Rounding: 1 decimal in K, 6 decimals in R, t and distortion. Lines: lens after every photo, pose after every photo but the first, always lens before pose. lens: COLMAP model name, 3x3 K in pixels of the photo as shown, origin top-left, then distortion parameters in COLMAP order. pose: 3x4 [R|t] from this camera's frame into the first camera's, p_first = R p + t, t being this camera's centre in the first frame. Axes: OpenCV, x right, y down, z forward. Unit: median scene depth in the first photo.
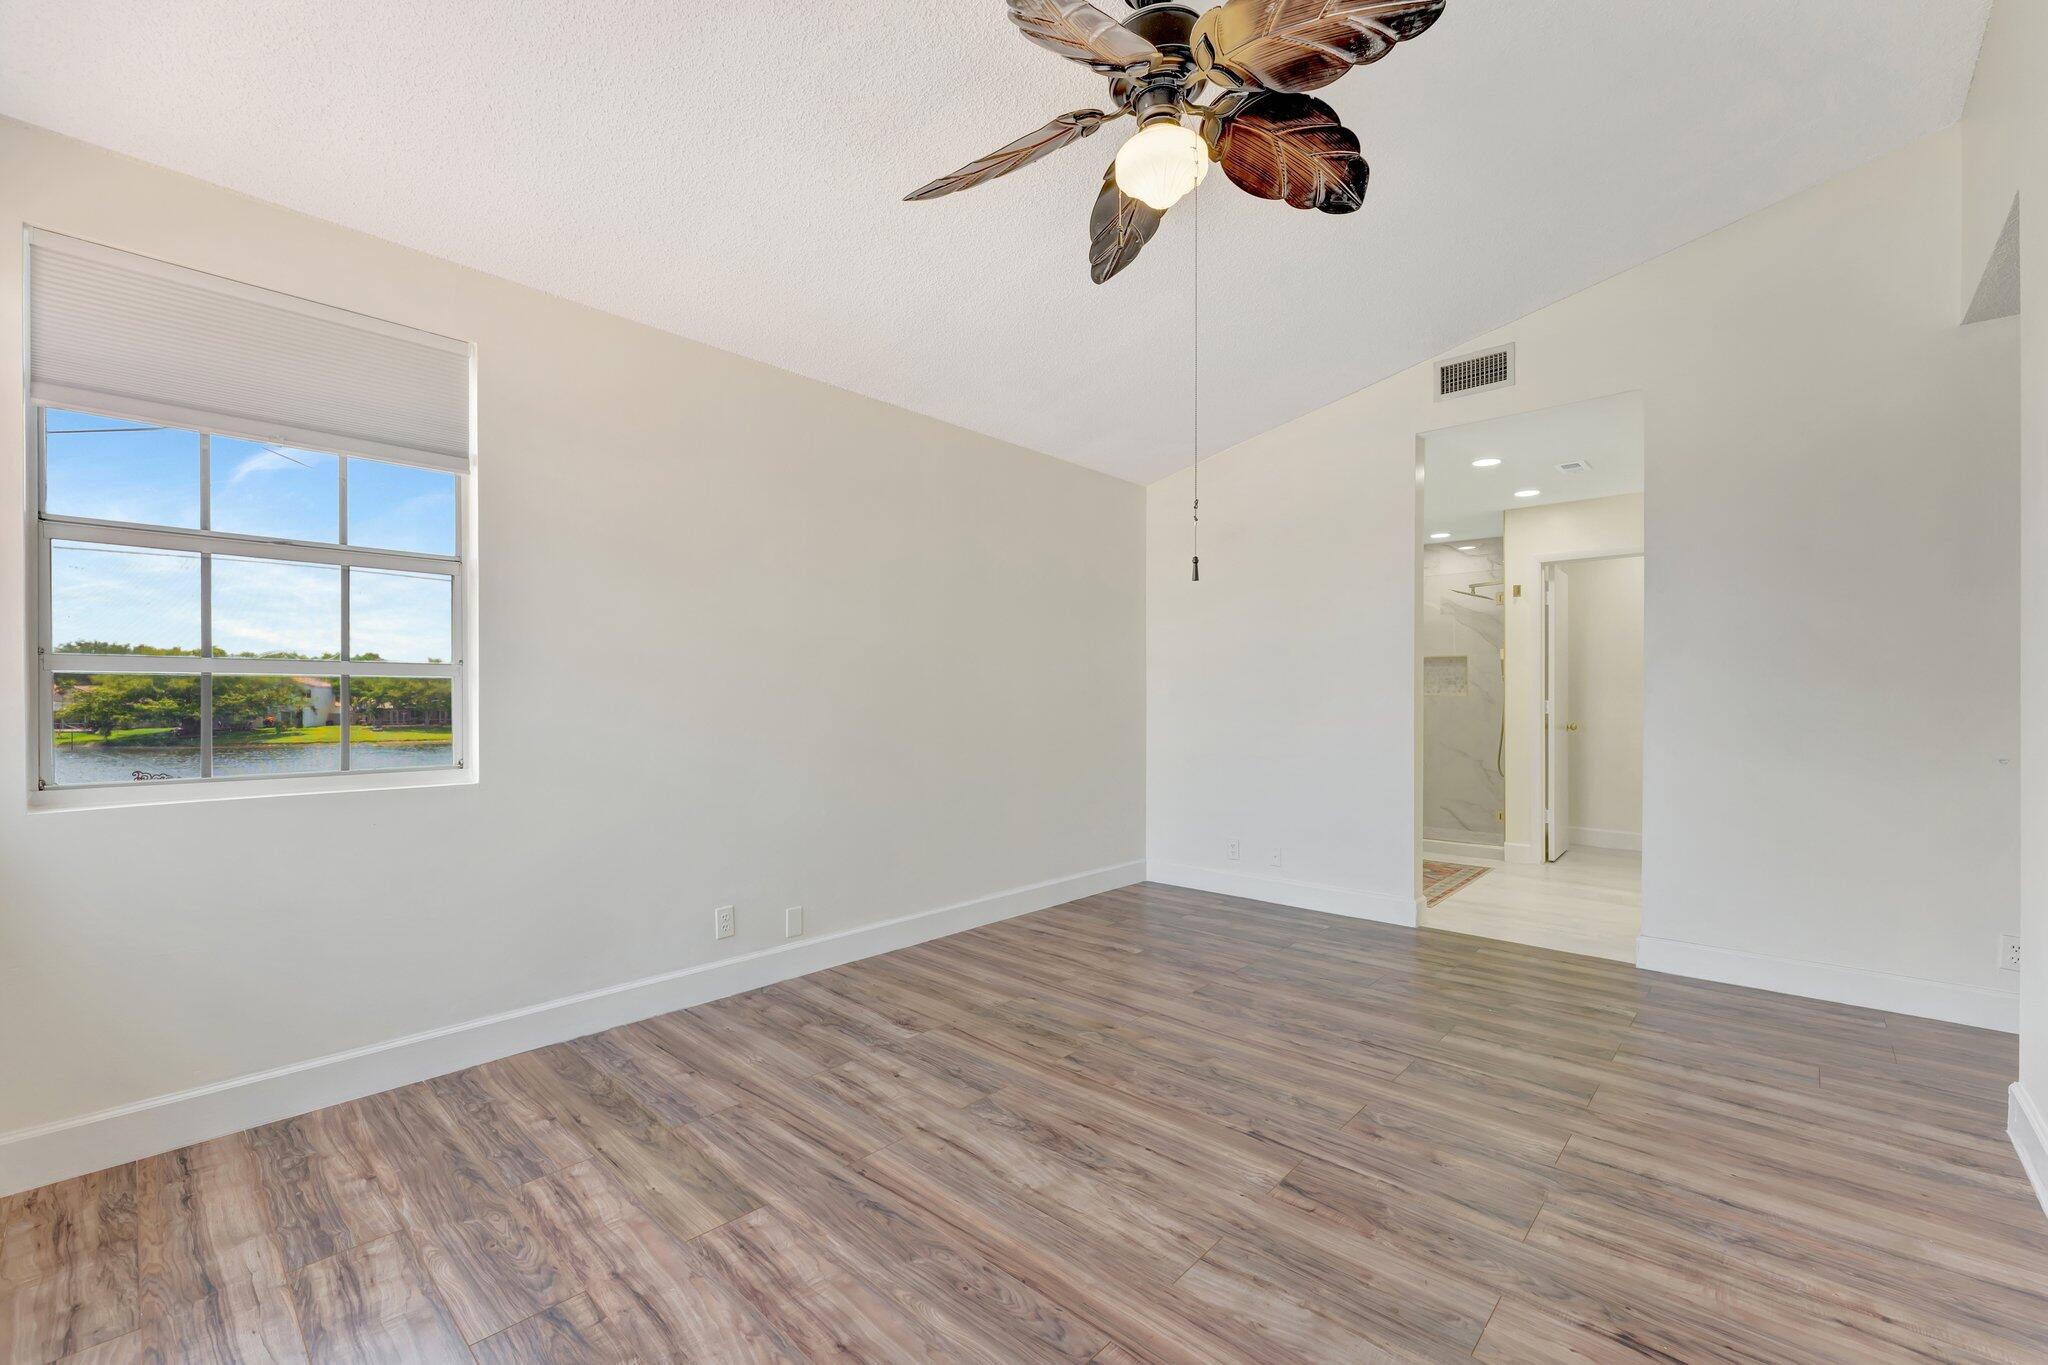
lens RADIAL K [[828.0, 0, 1033.1], [0, 828.0, 701.1], [0, 0, 1]] dist [0.000588, -0.000227]
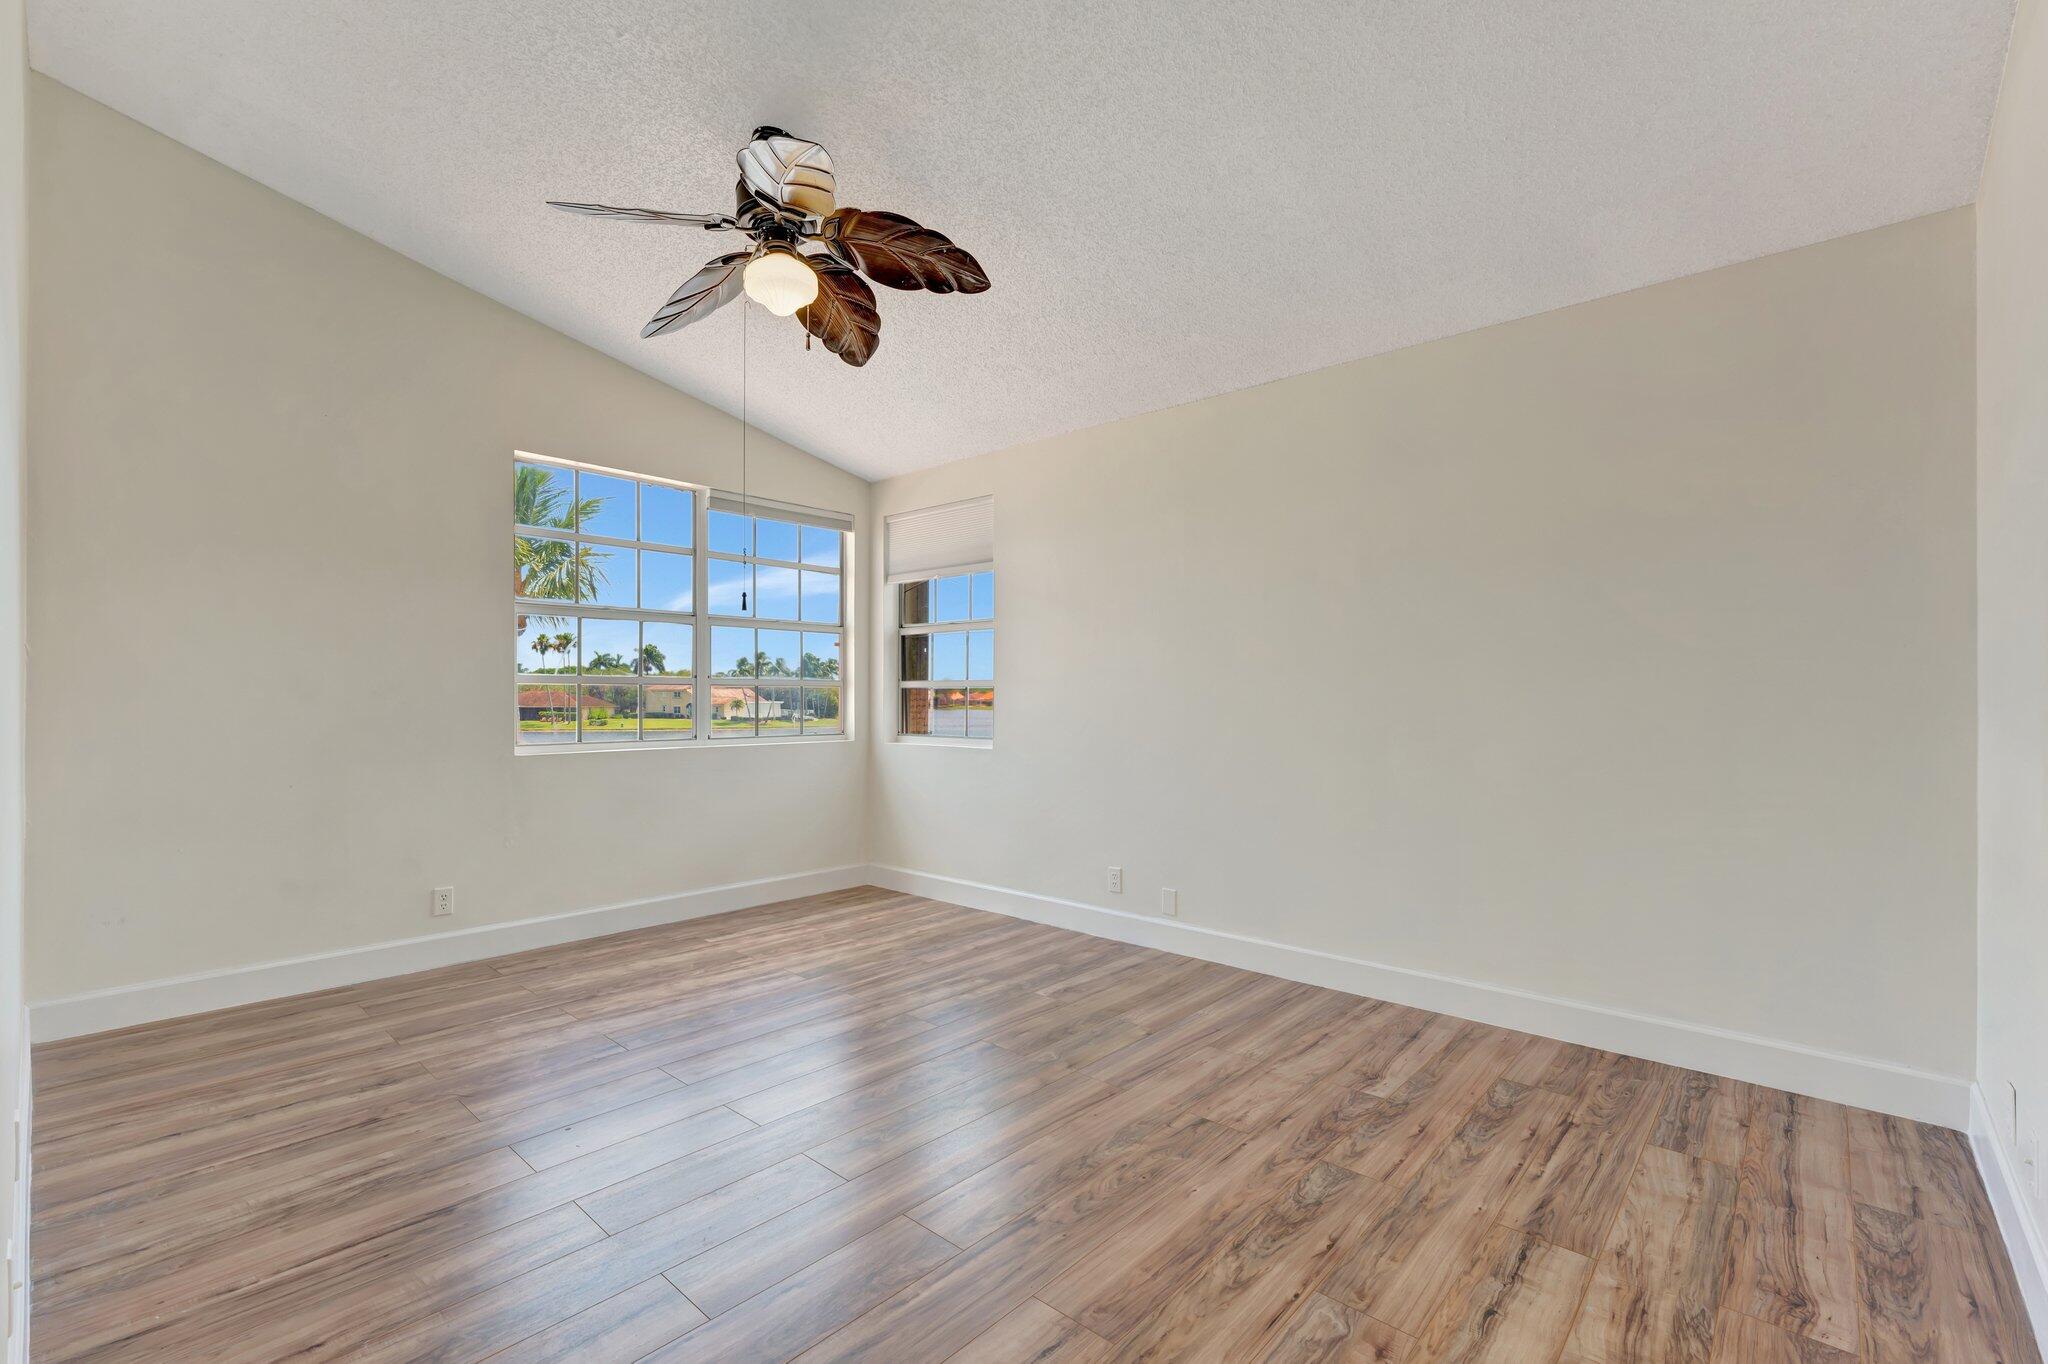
lens RADIAL K [[876.1, 0, 1041.3], [0, 876.1, 694.7], [0, 0, 1]] dist [-0.006950, 0.000980]
pose [[0.039394, -0.003020, -0.999219, 0.962981], [-0.008839, 0.999955, -0.003371, -0.006361], [0.999185, 0.008965, 0.039366, 0.854464]]
